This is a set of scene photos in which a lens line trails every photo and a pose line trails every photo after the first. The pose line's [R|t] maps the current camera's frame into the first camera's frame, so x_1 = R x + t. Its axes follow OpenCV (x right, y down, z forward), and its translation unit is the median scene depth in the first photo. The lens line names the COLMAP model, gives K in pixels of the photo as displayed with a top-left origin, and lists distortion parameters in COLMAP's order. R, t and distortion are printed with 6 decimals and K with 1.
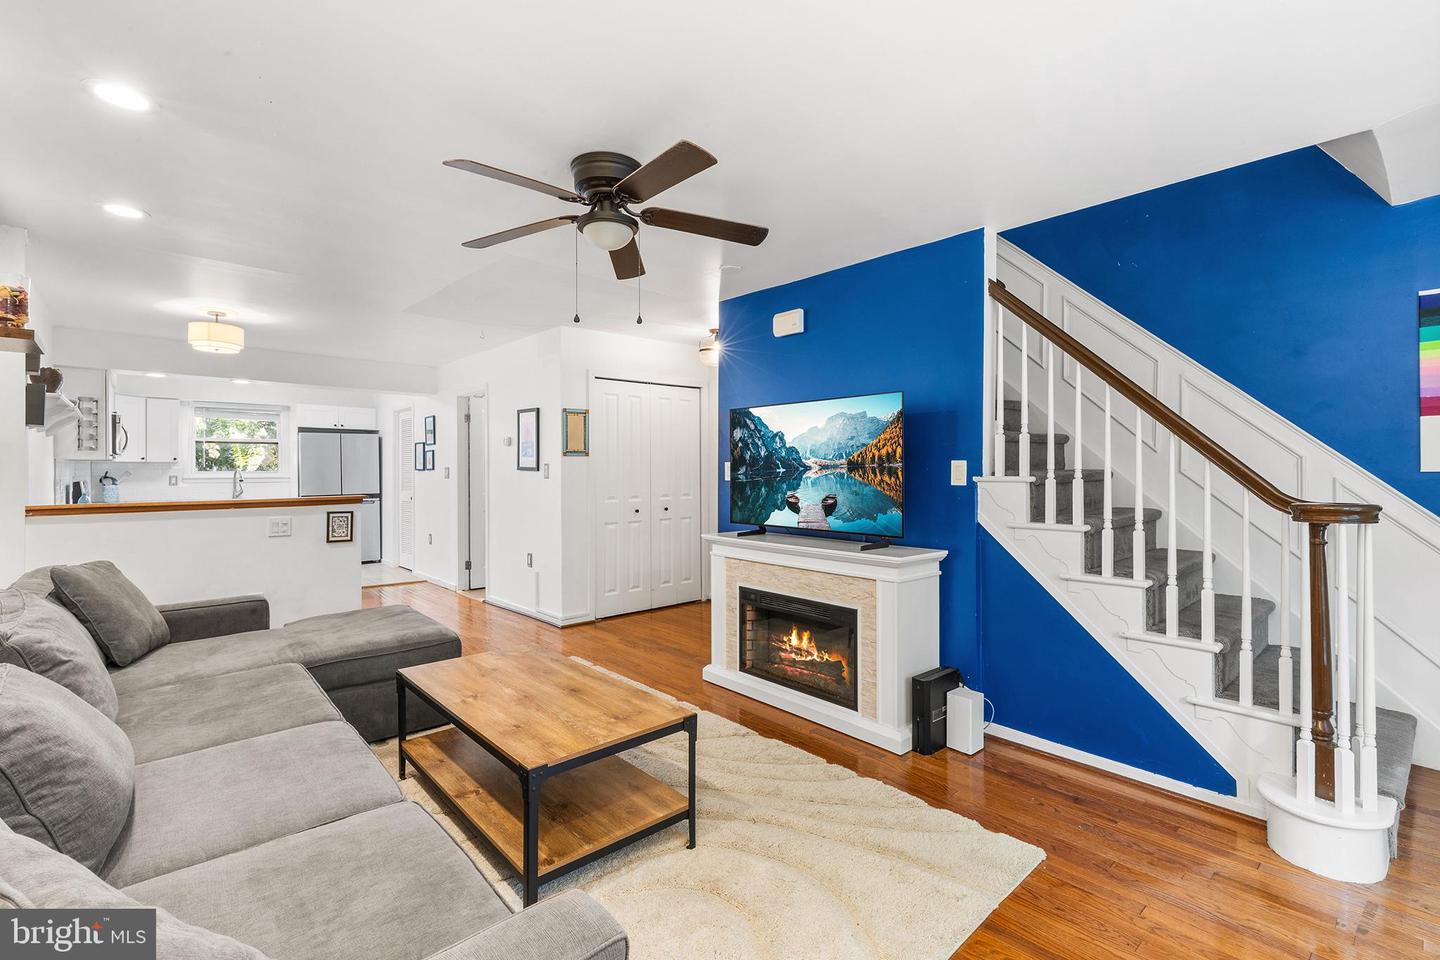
lens RADIAL K [[656.5, 0, 720.6], [0, 656.5, 469.3], [0, 0, 1]] dist [0.006121, -0.001422]
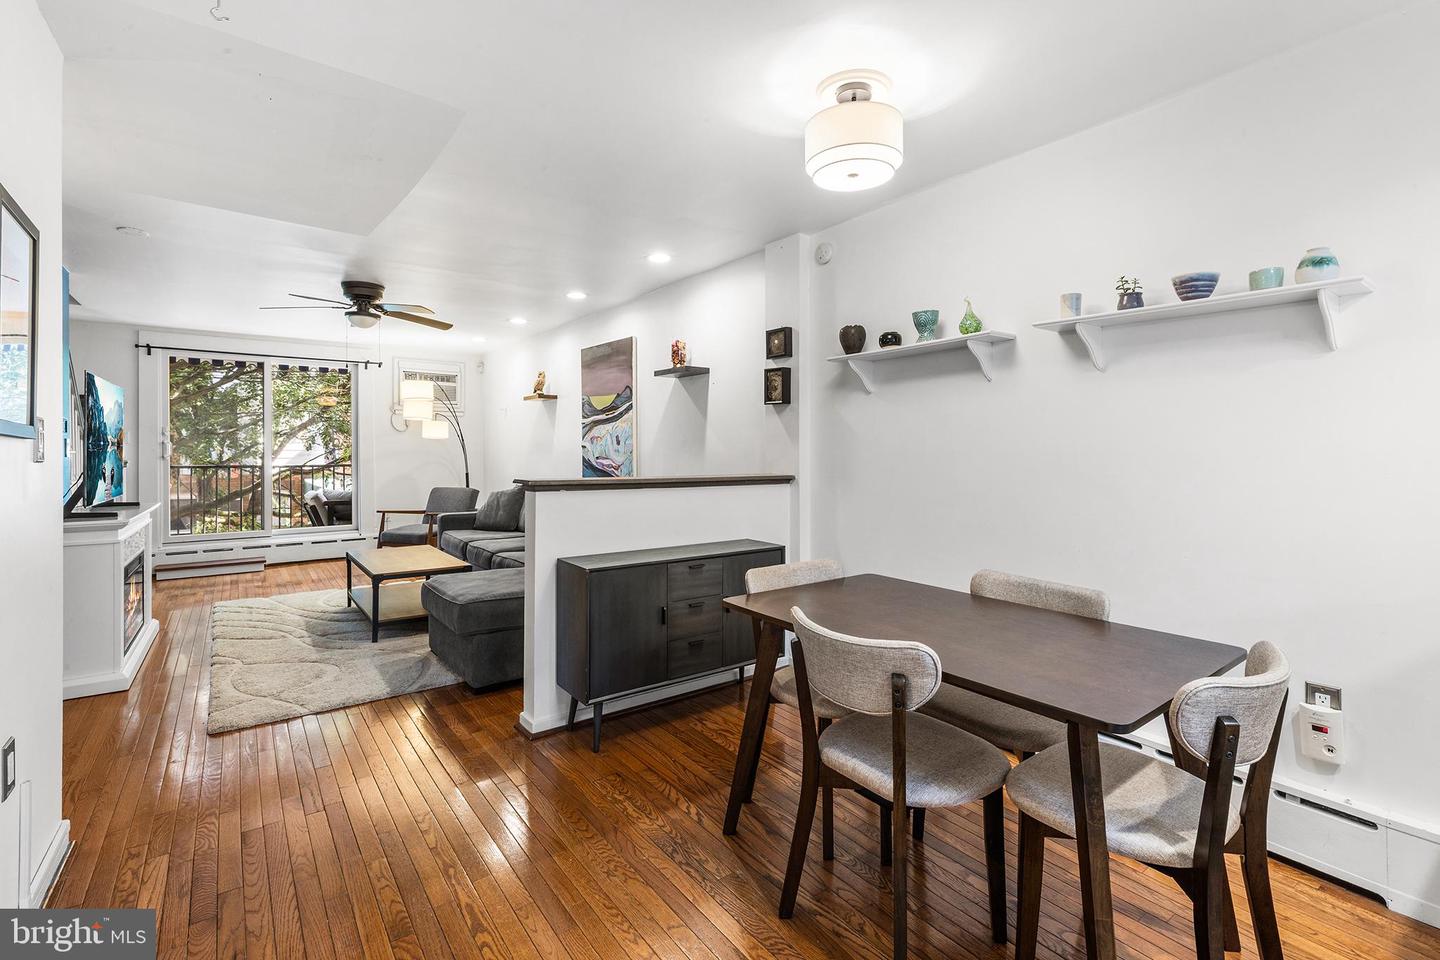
lens RADIAL K [[656.5, 0, 726.9], [0, 656.5, 454.8], [0, 0, 1]] dist [0.006121, -0.001422]
pose [[-0.996367, 0.001478, 0.085148, -0.707044], [0.001931, 0.999984, 0.005237, 0.010309], [-0.085139, 0.005382, -0.996355, 1.442212]]
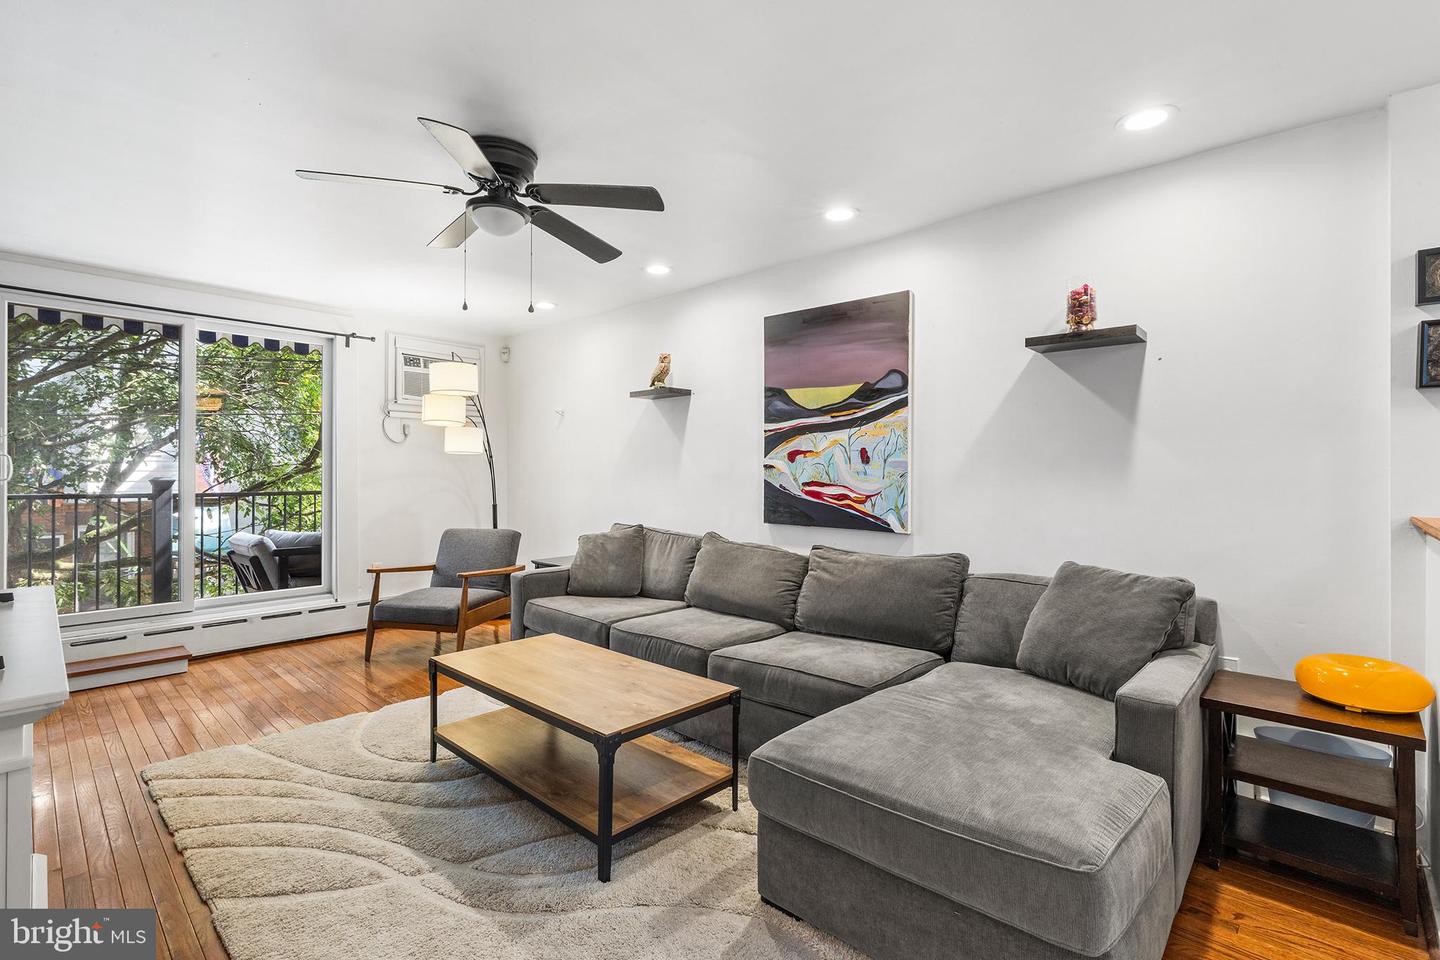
lens RADIAL K [[656.5, 0, 731.6], [0, 656.5, 479.0], [0, 0, 1]] dist [0.006121, -0.001422]
pose [[-0.994976, -0.000323, -0.100111, -0.217820], [-0.001049, 0.999974, 0.007199, 0.010463], [0.100106, 0.007268, -0.994950, 1.038239]]
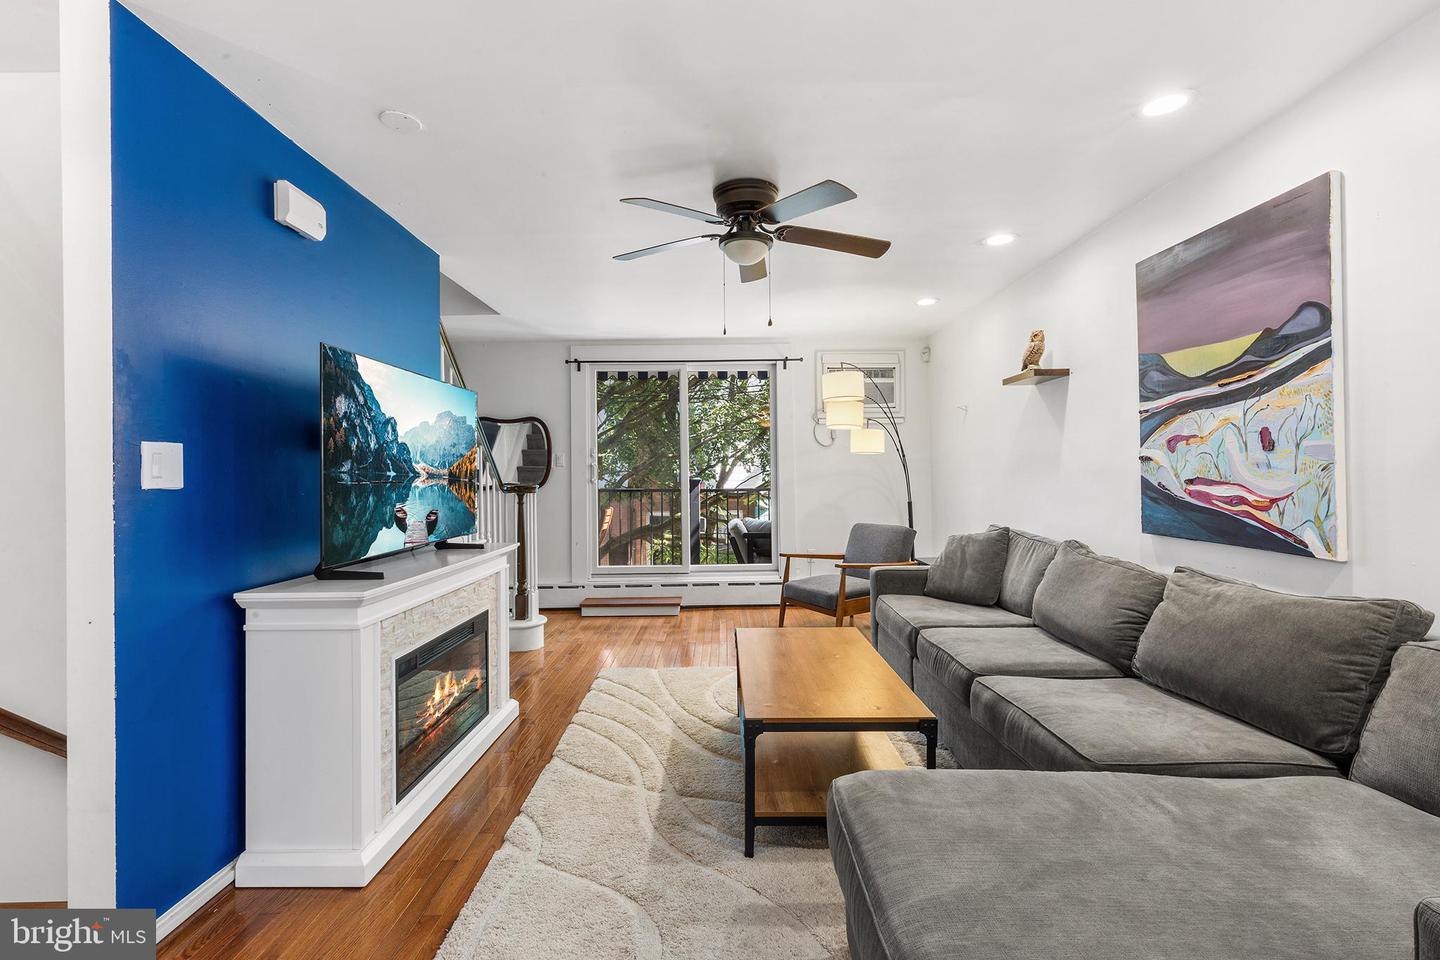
lens RADIAL K [[656.5, 0, 720.0], [0, 656.5, 469.5], [0, 0, 1]] dist [0.006121, -0.001422]
pose [[-0.744271, 0.014405, 0.667723, -0.452600], [0.011917, 0.999895, -0.008288, 0.011532], [-0.667772, 0.001789, -0.744364, 0.962946]]
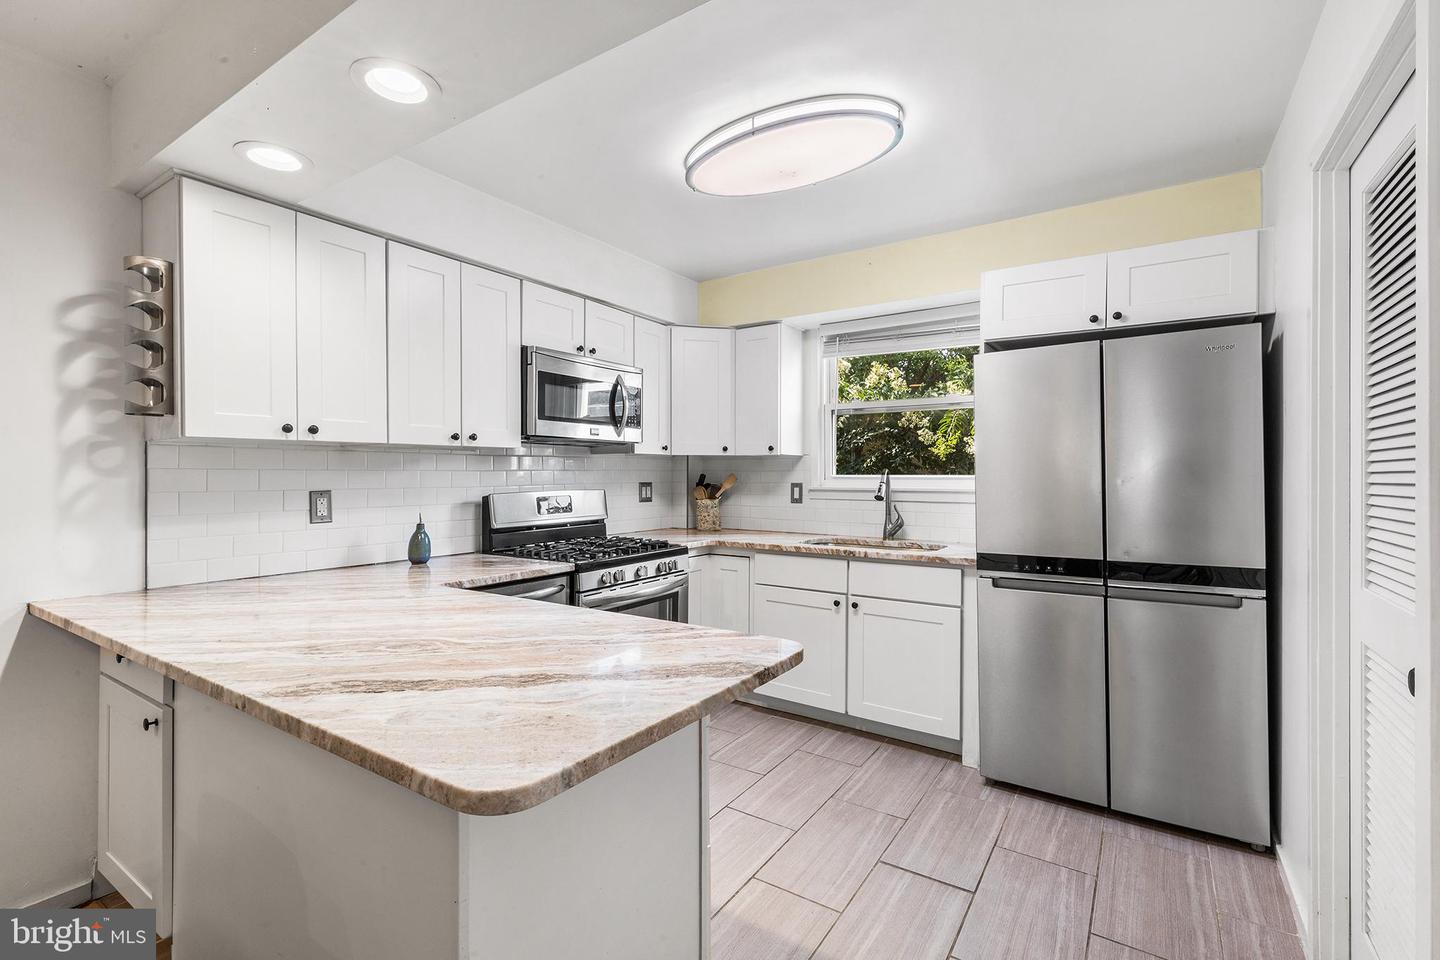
lens RADIAL K [[656.5, 0, 724.6], [0, 656.5, 474.8], [0, 0, 1]] dist [0.006121, -0.001422]
pose [[0.263222, 0.003513, -0.964729, -0.621299], [0.000896, 0.999992, 0.003886, 0.002776], [0.964735, -0.001888, 0.263217, 1.368185]]
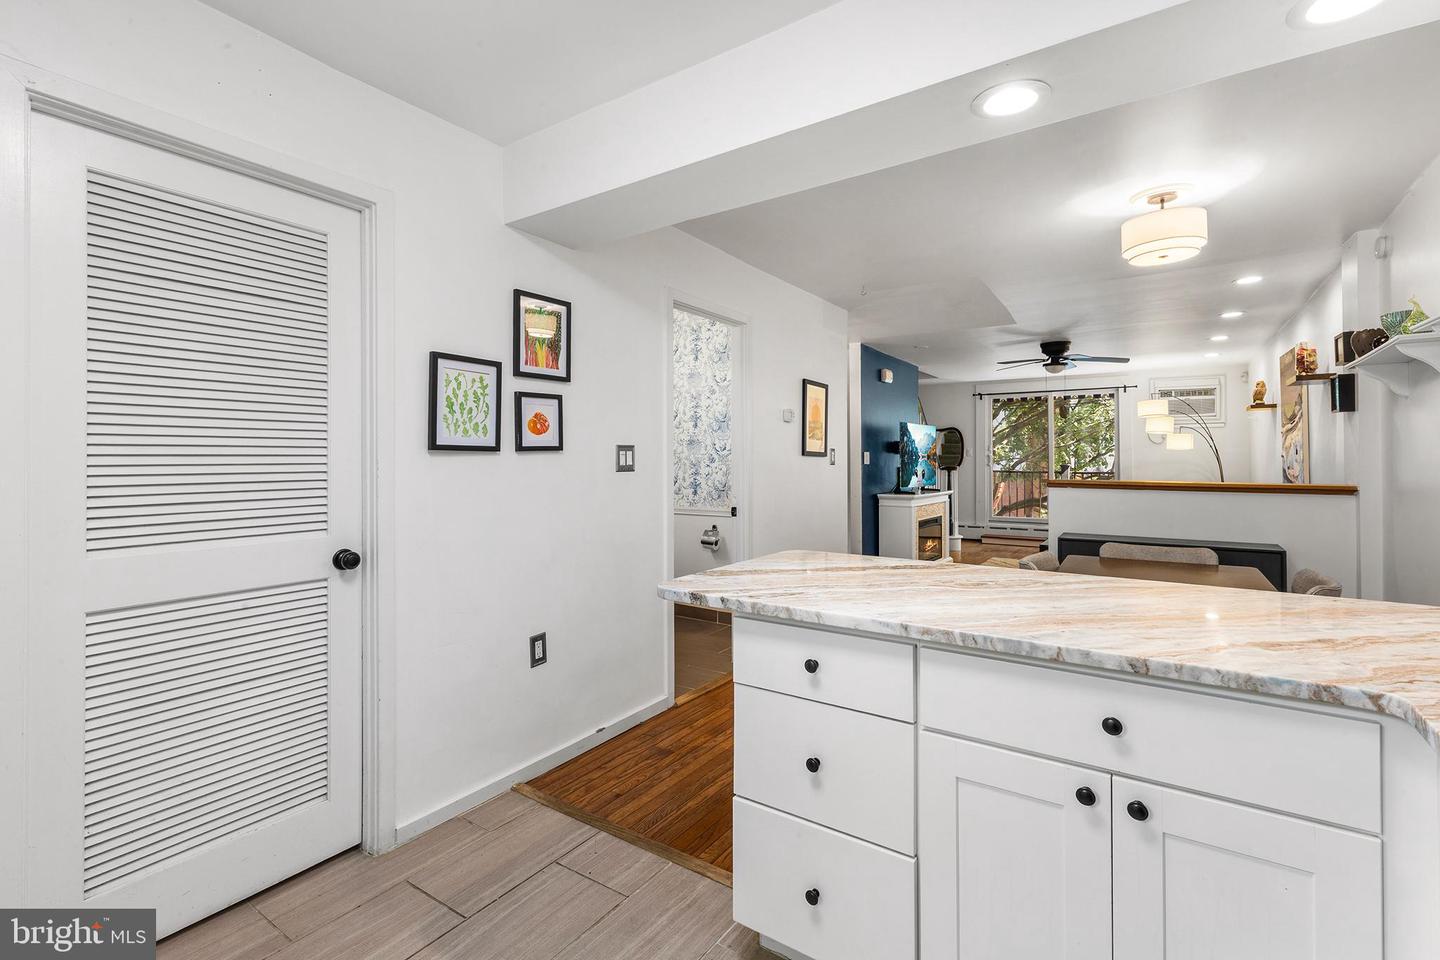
lens RADIAL K [[656.5, 0, 720.6], [0, 656.5, 457.5], [0, 0, 1]] dist [0.006121, -0.001422]
pose [[-0.246982, 0.006446, 0.968999, -1.241162], [0.000400, 0.999978, -0.006550, 0.010738], [-0.969020, -0.001230, -0.246979, 1.532458]]
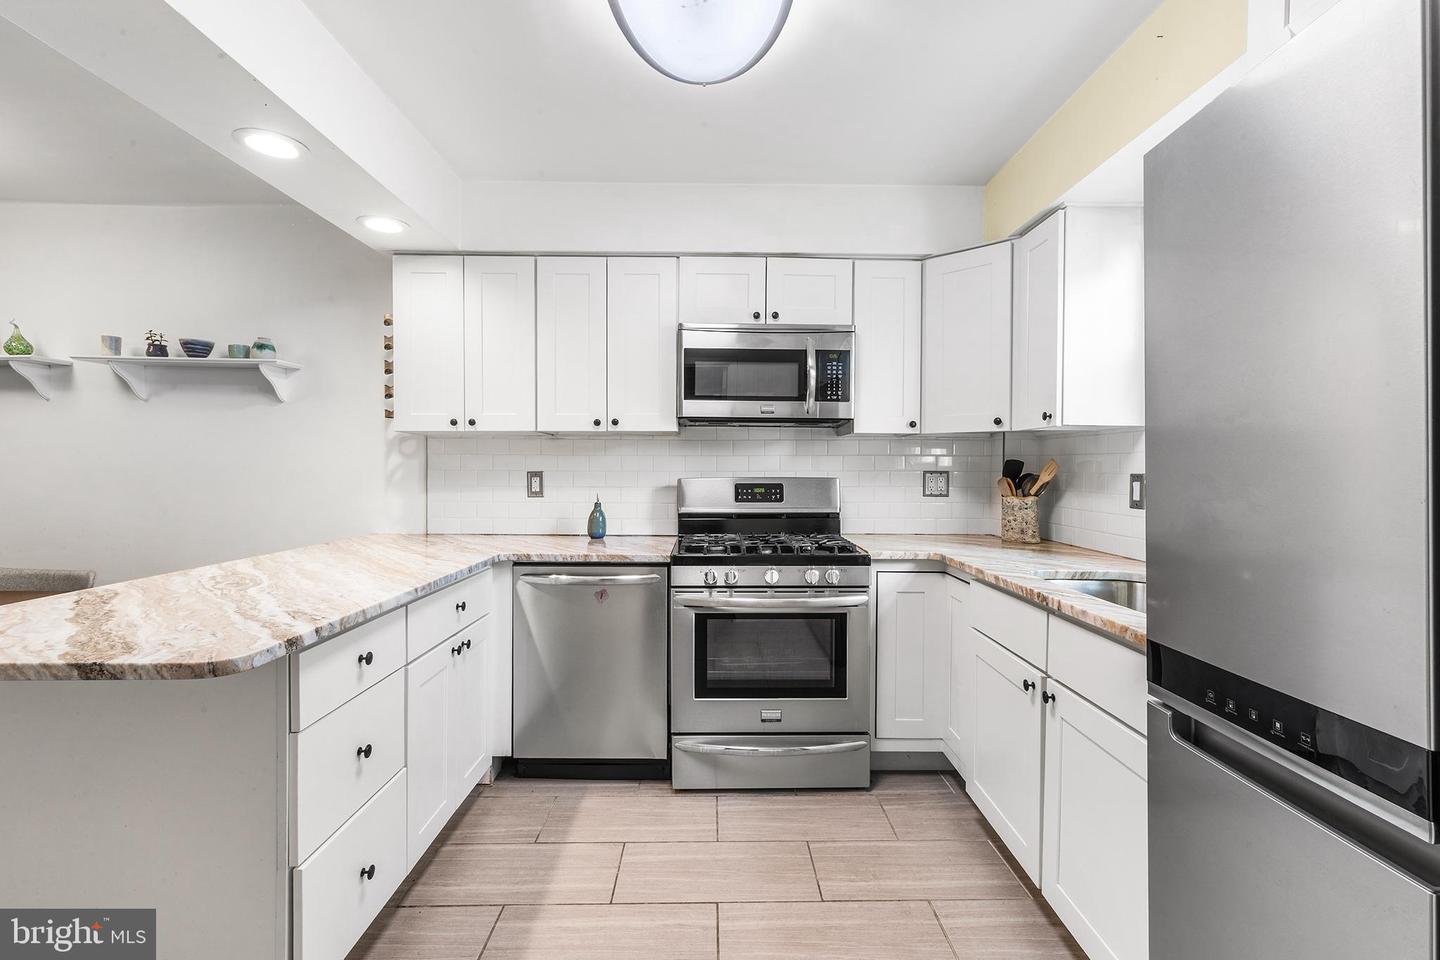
lens RADIAL K [[656.5, 0, 709.0], [0, 656.5, 476.2], [0, 0, 1]] dist [0.006121, -0.001422]
pose [[-0.658260, 0.011279, -0.752707, -0.827492], [-0.002221, 0.999854, 0.016925, 0.010289], [0.752788, 0.012812, -0.658139, 1.748878]]
